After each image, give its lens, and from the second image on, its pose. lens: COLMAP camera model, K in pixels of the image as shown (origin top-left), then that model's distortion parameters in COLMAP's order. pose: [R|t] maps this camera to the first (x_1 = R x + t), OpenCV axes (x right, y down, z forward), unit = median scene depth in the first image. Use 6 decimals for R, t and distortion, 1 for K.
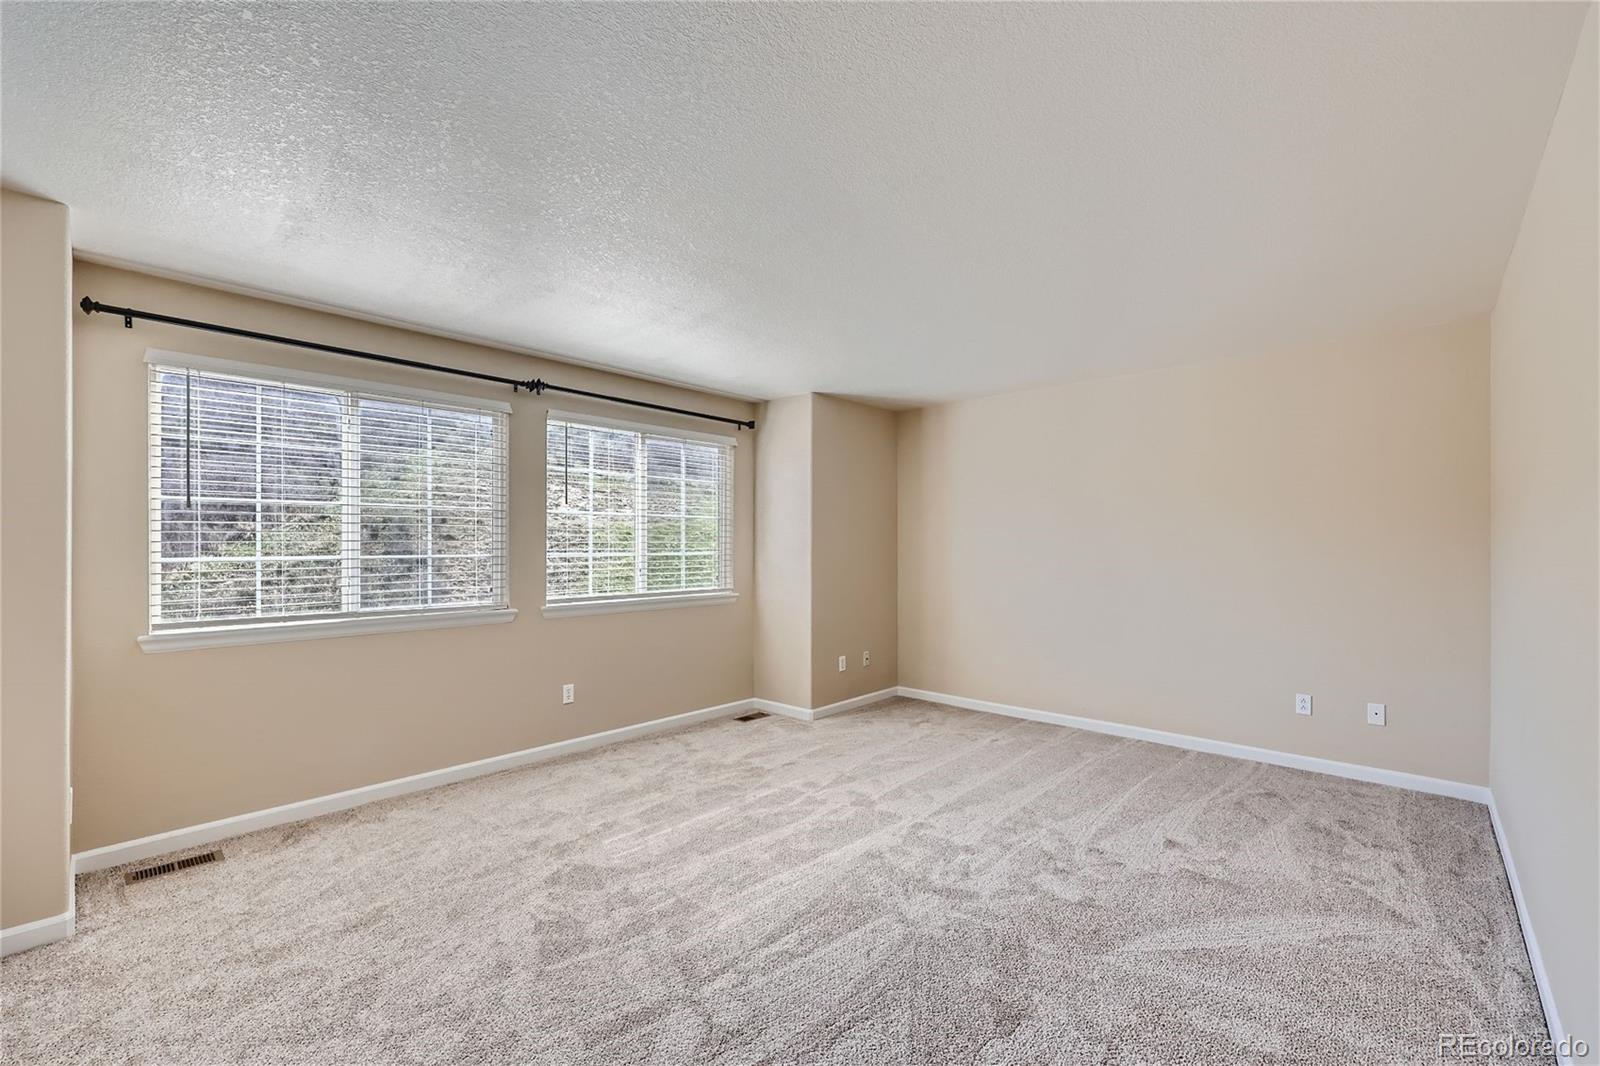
lens RADIAL K [[659.6, 0, 792.9], [0, 659.6, 541.9], [0, 0, 1]] dist [-0.010626, 0.000147]
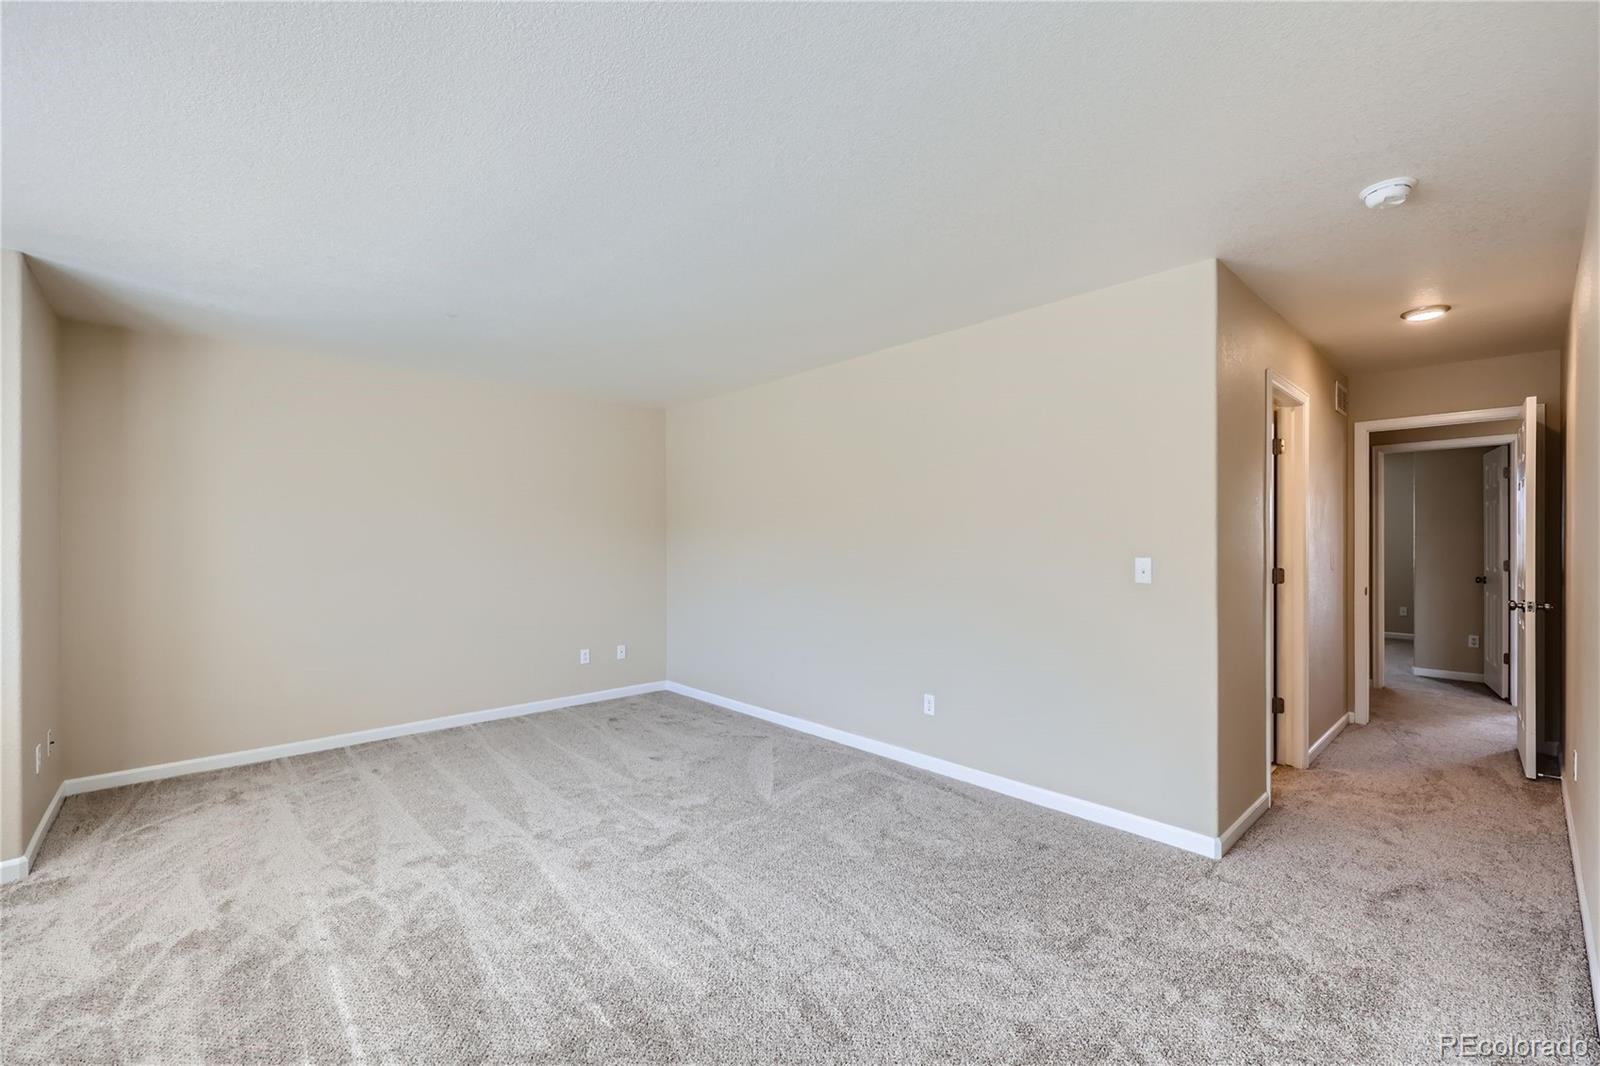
lens RADIAL K [[659.6, 0, 803.6], [0, 659.6, 539.3], [0, 0, 1]] dist [-0.010626, 0.000147]
pose [[0.077410, -0.000690, 0.996999, -0.627669], [0.000871, 0.999999, 0.000624, -0.002042], [-0.996999, 0.000820, 0.077411, 0.465796]]
